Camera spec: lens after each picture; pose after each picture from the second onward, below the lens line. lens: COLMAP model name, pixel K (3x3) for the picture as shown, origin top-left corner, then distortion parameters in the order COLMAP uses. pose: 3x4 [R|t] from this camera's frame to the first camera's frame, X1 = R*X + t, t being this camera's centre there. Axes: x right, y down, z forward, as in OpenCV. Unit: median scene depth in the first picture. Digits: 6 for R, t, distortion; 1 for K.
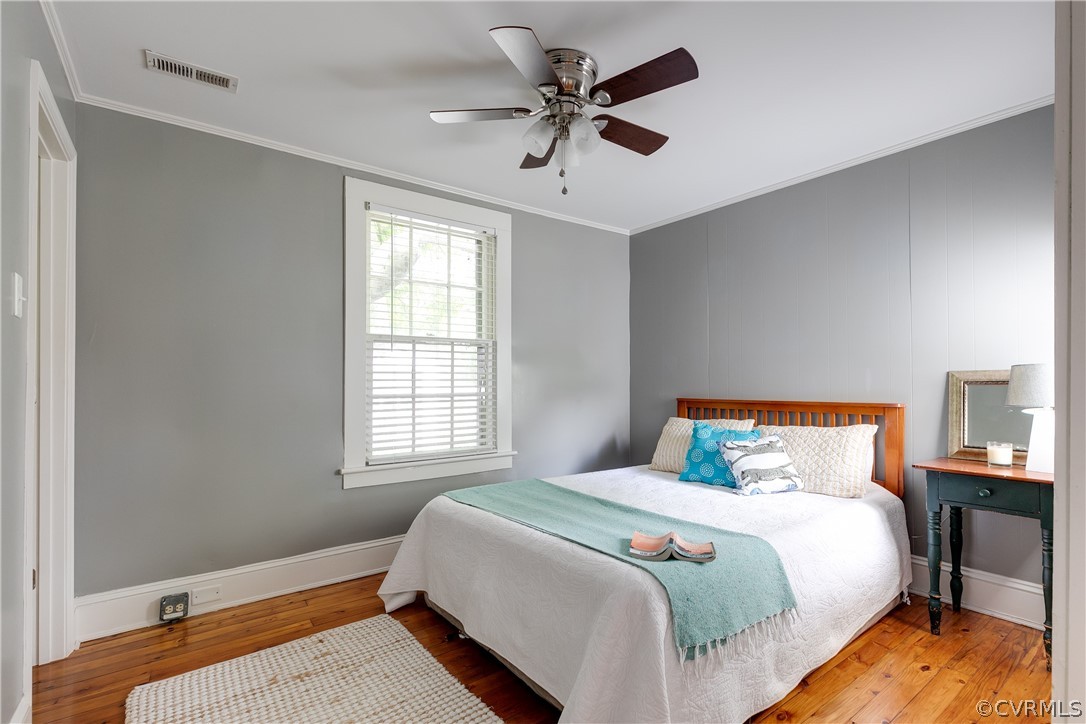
lens RADIAL K [[496.0, 0, 554.5], [0, 496.0, 371.4], [0, 0, 1]] dist [0.008532, -0.000497]
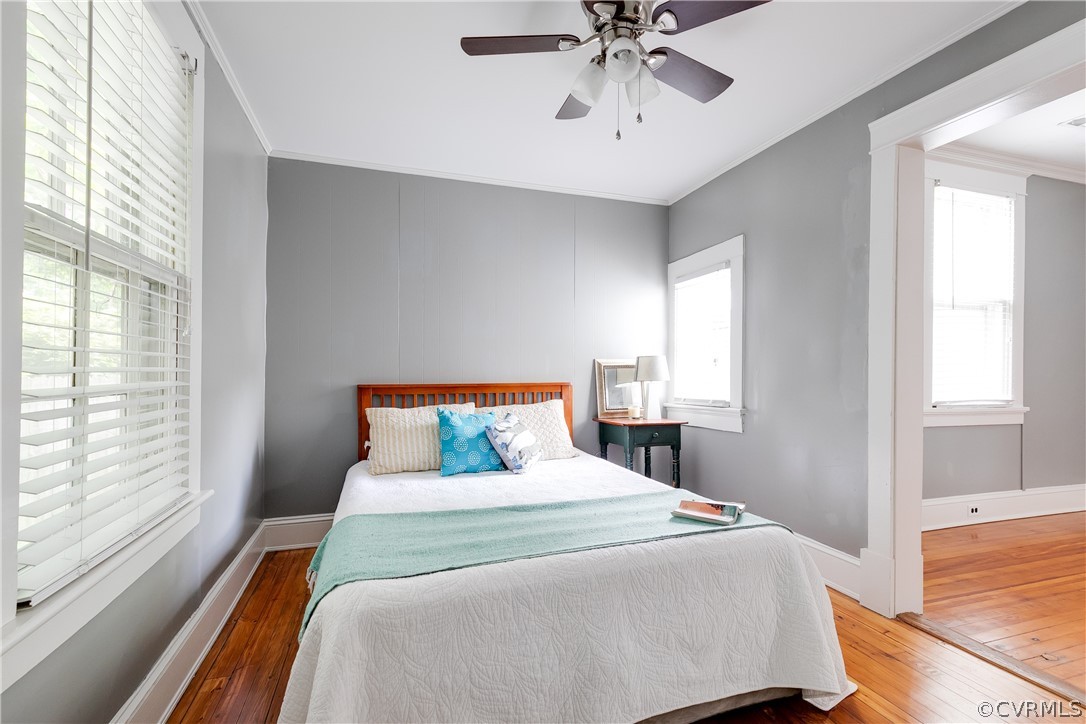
lens RADIAL K [[496.0, 0, 551.2], [0, 496.0, 364.5], [0, 0, 1]] dist [0.008532, -0.000497]
pose [[0.339540, 0.011851, 0.940517, -0.538609], [-0.024738, 0.999687, -0.003666, 0.020236], [-0.940266, -0.022022, 0.339727, 0.543448]]
